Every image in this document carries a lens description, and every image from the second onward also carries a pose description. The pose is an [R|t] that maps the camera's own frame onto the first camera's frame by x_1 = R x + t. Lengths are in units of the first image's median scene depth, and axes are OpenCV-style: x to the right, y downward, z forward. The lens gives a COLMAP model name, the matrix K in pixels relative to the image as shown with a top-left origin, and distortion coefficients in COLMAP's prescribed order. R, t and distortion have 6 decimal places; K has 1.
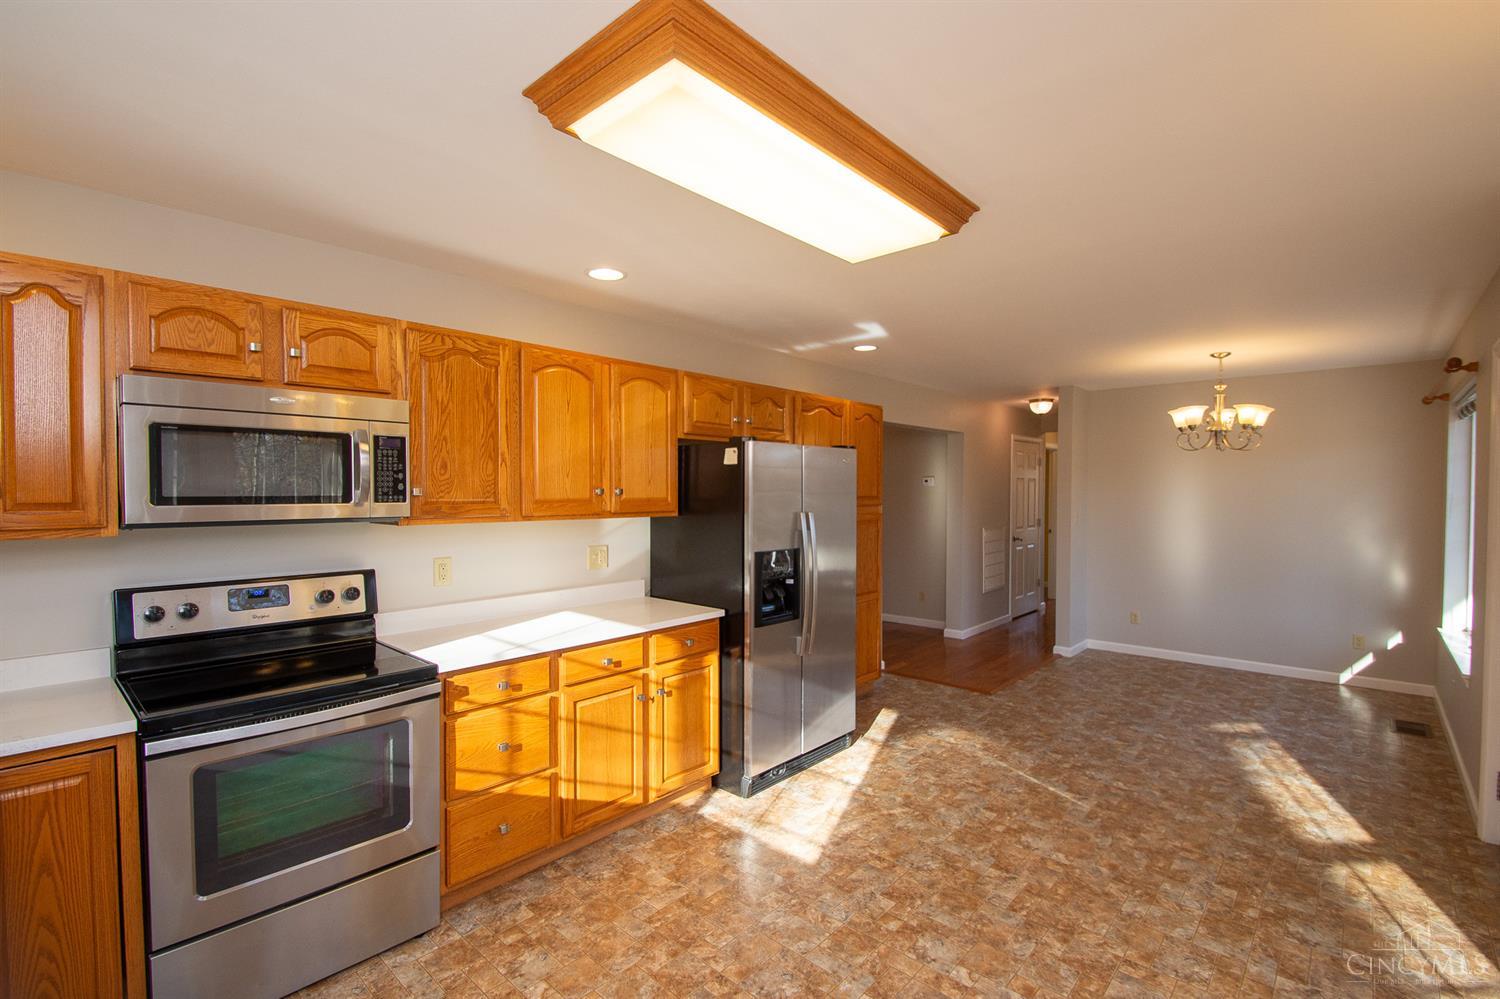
lens RADIAL K [[666.3, 0, 753.5], [0, 666.3, 520.9], [0, 0, 1]] dist [0.001466, -0.010953]
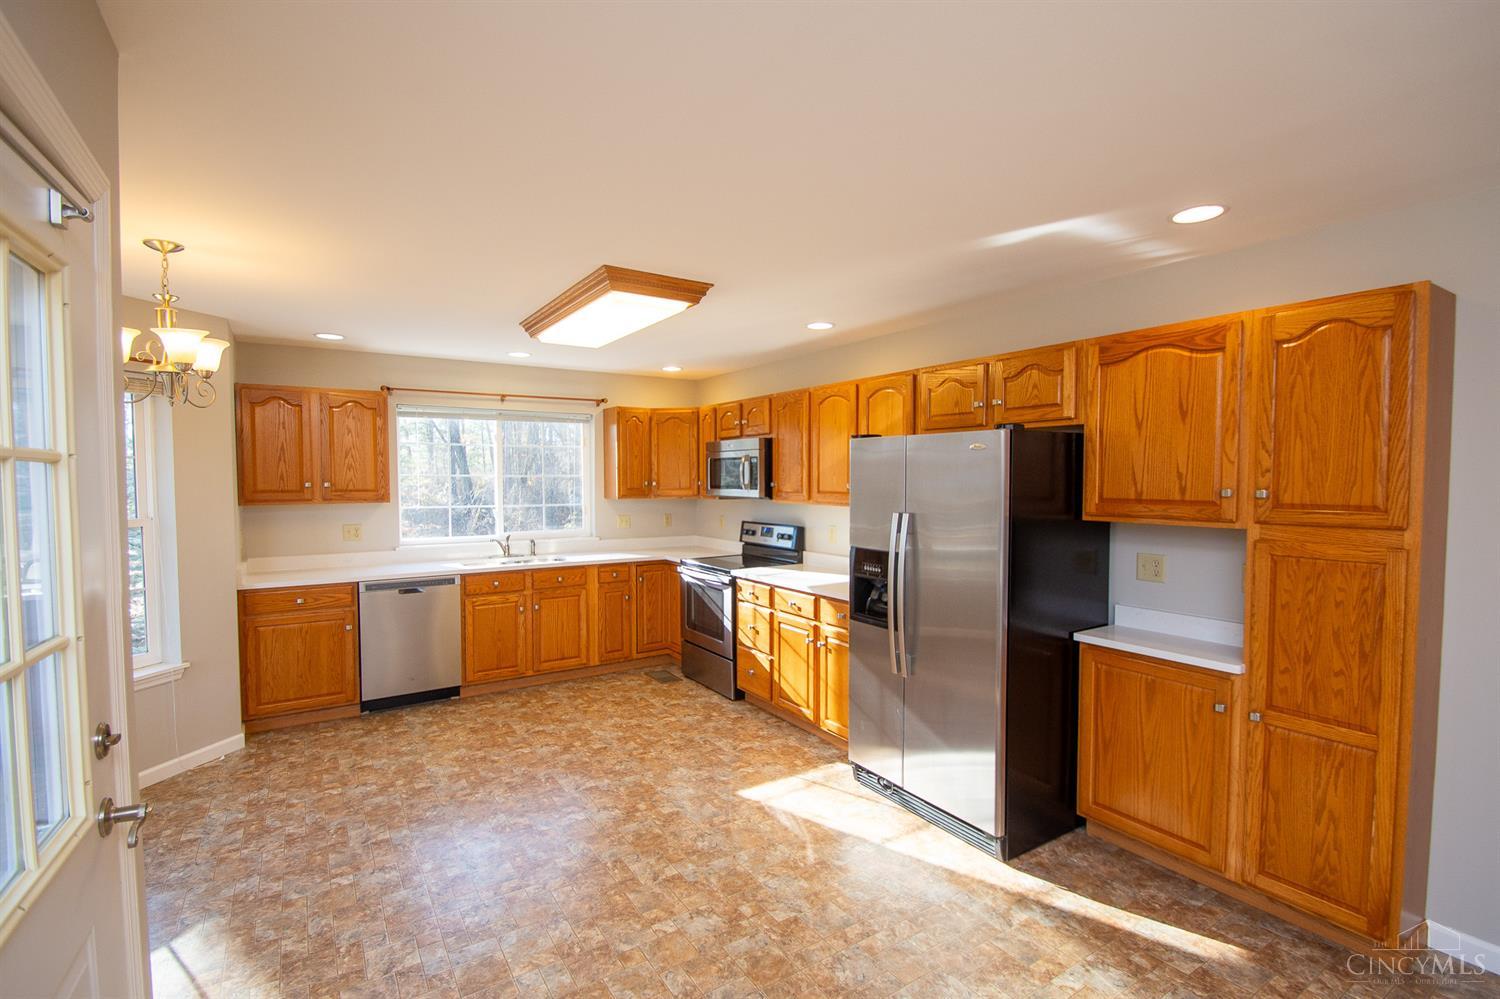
lens RADIAL K [[702.4, 0, 766.4], [0, 702.4, 513.1], [0, 0, 1]] dist [-0.000485, -0.000439]
pose [[-0.249741, 0.050213, -0.967010, 1.034894], [-0.042497, 0.997124, 0.062752, -0.063846], [0.967380, 0.056766, -0.246889, 1.075480]]
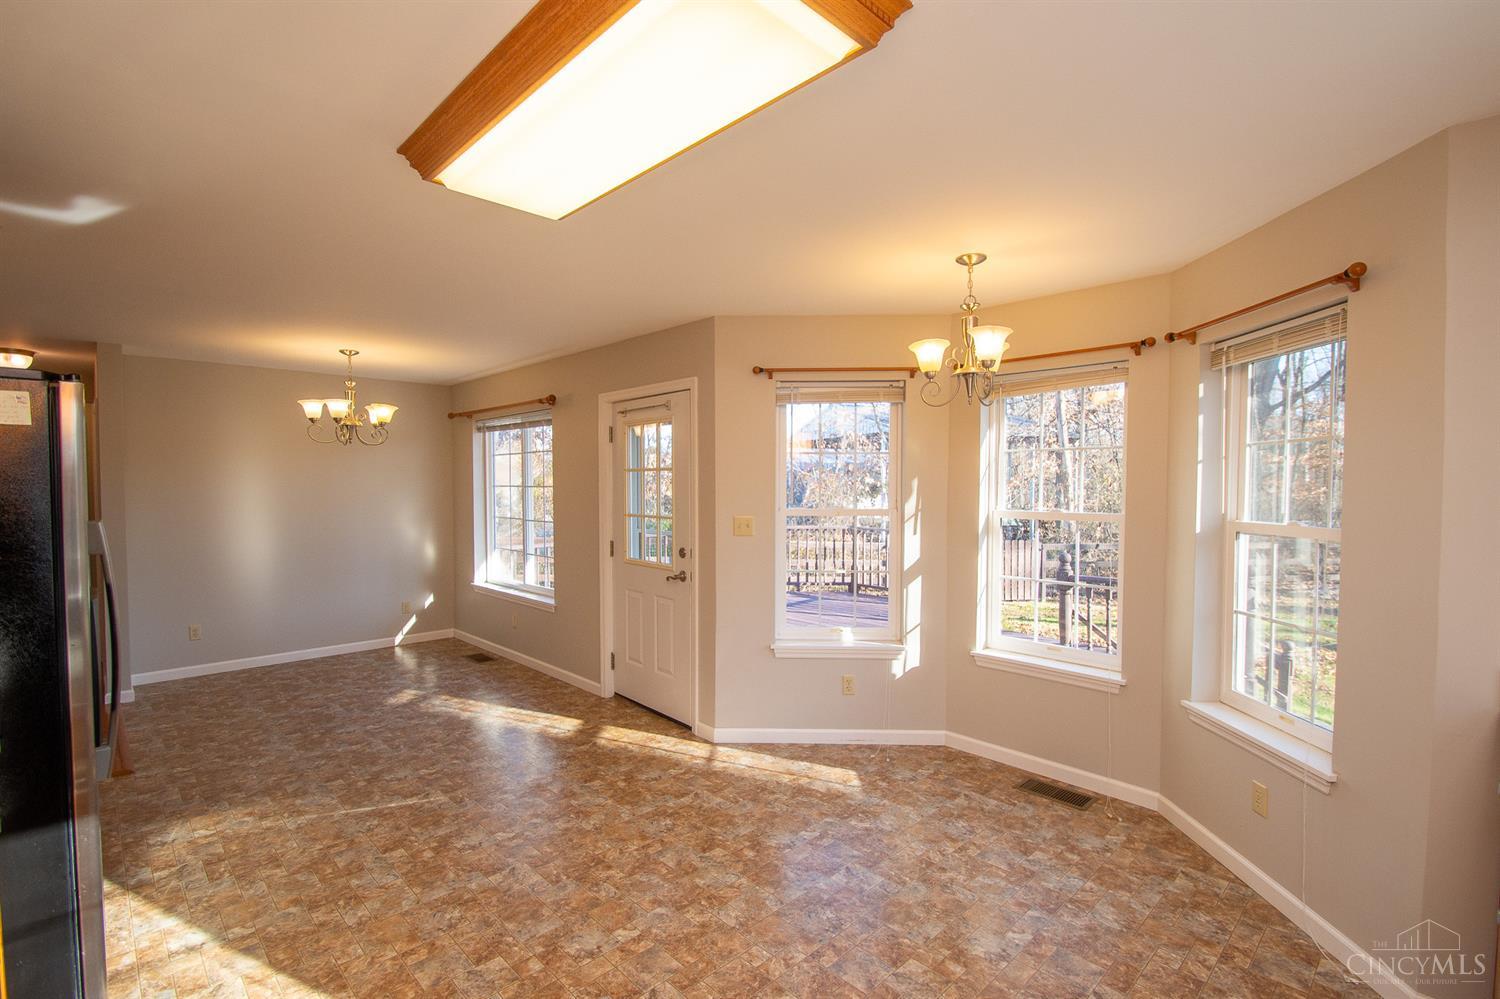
lens RADIAL K [[678.4, 0, 763.8], [0, 678.4, 499.6], [0, 0, 1]] dist [0.016921, -0.023570]
pose [[0.053354, -0.023039, 0.998310, -0.462558], [0.044605, 0.998791, 0.020666, -0.017477], [-0.997579, 0.043427, 0.054317, 0.421464]]
